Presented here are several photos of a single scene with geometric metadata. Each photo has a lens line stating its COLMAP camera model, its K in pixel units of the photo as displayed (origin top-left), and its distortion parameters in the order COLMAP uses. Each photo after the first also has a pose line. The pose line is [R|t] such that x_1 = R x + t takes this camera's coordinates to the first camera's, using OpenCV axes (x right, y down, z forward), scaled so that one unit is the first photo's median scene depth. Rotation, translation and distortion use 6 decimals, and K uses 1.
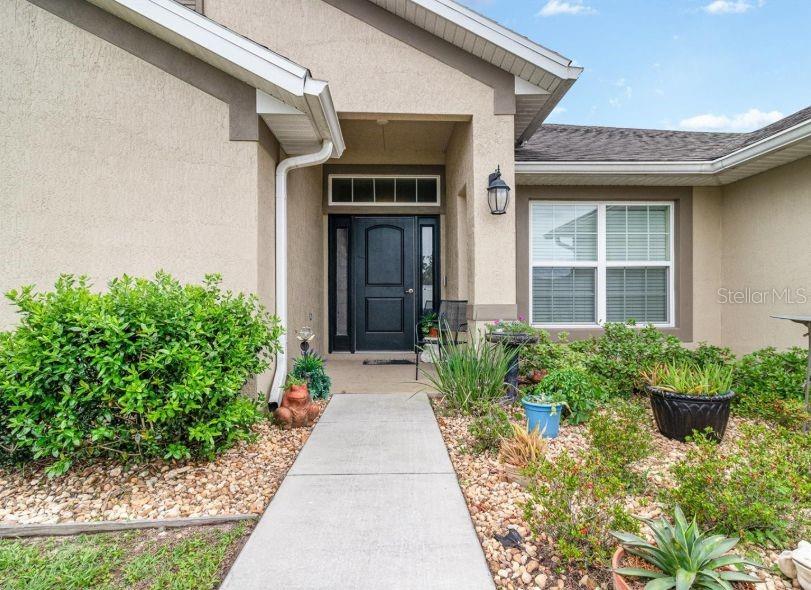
lens RADIAL K [[428.1, 0, 401.2], [0, 428.1, 302.1], [0, 0, 1]] dist [-0.005906, -0.000335]
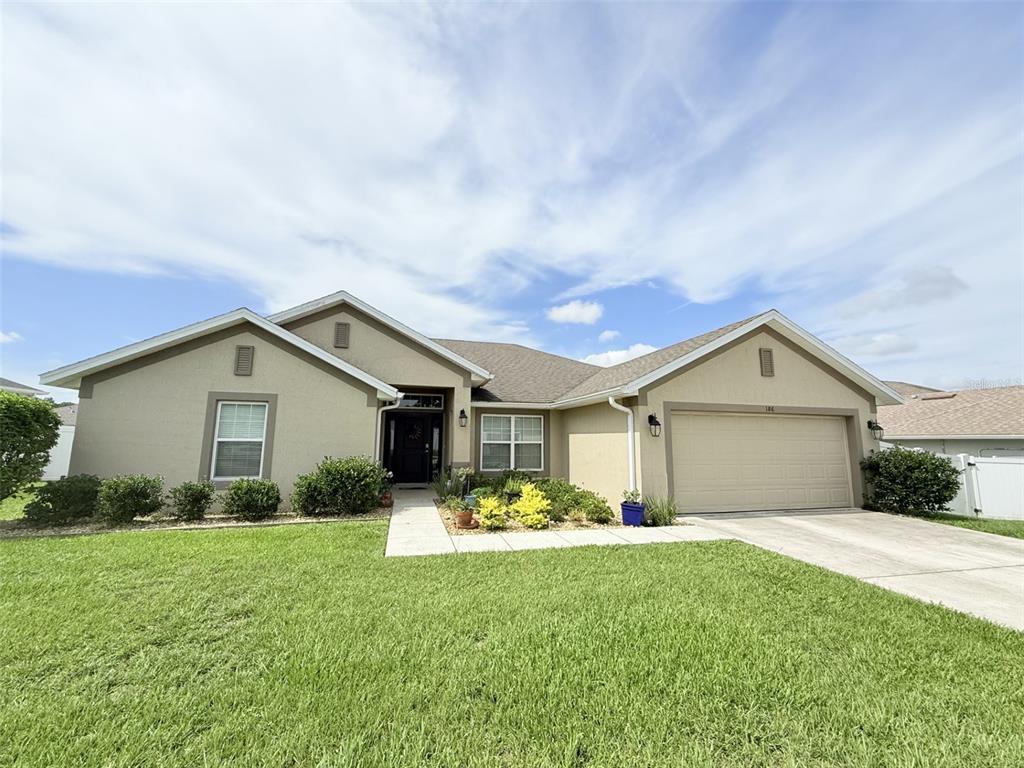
lens RADIAL K [[421.0, 0, 512.3], [0, 421.0, 377.2], [0, 0, 1]] dist [0.000323, 0.000268]
pose [[0.973391, 0.045433, 0.224600, -0.073871], [-0.011956, 0.988882, -0.148219, -0.133831], [-0.228837, 0.141590, 0.963113, -1.633958]]
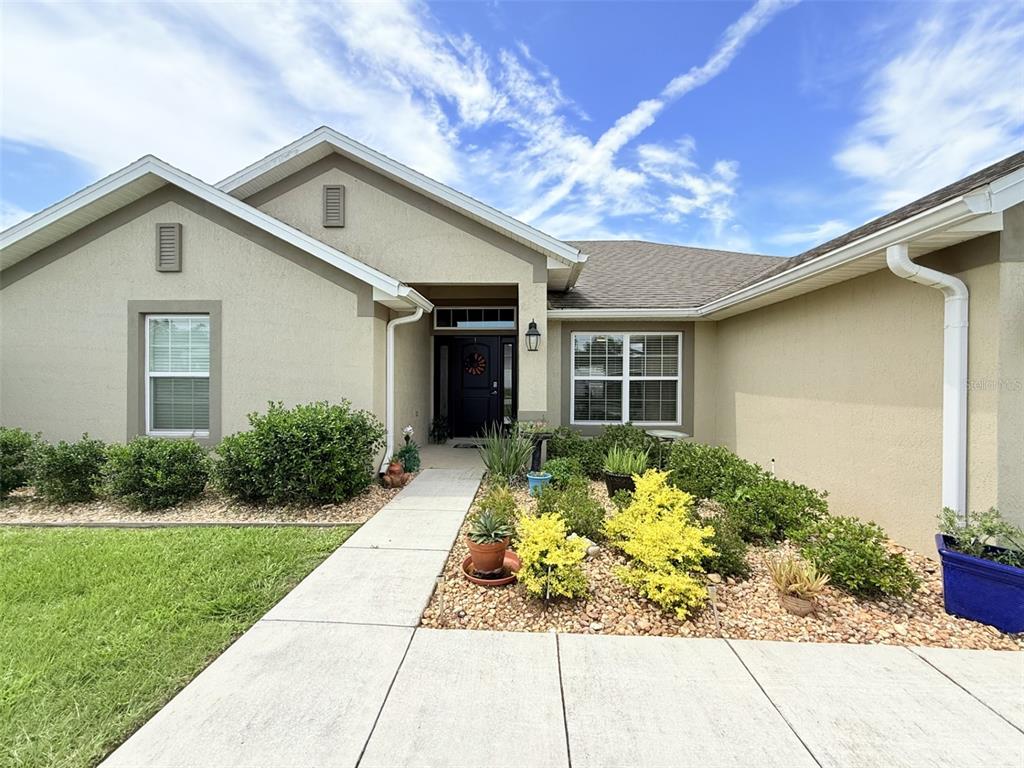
lens RADIAL K [[421.0, 0, 503.4], [0, 421.0, 381.6], [0, 0, 1]] dist [0.000323, 0.000268]
pose [[0.996706, 0.008322, -0.080674, 0.250519], [-0.007737, 0.999941, 0.007566, -0.114233], [0.080732, -0.006917, 0.996712, -0.495961]]
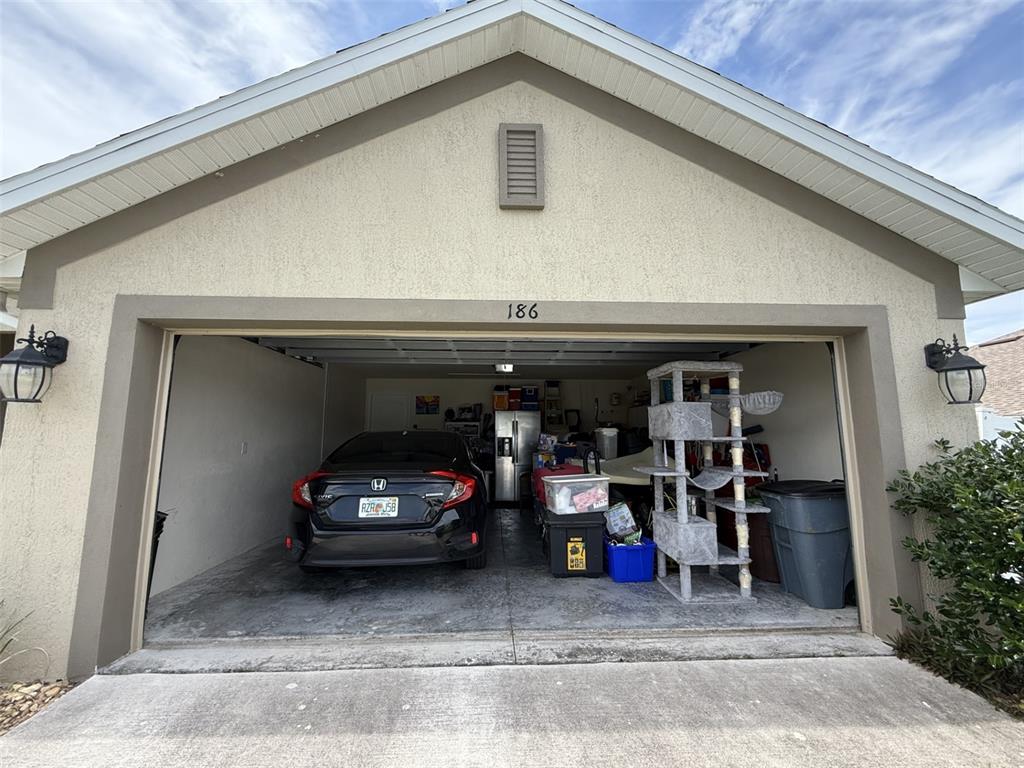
lens RADIAL K [[421.0, 0, 509.4], [0, 421.0, 380.0], [0, 0, 1]] dist [0.000323, 0.000268]
pose [[0.999739, 0.000612, 0.022835, 1.795236], [0.002332, 0.991684, -0.128674, -0.116041], [-0.022724, 0.128694, 0.991424, -0.391174]]
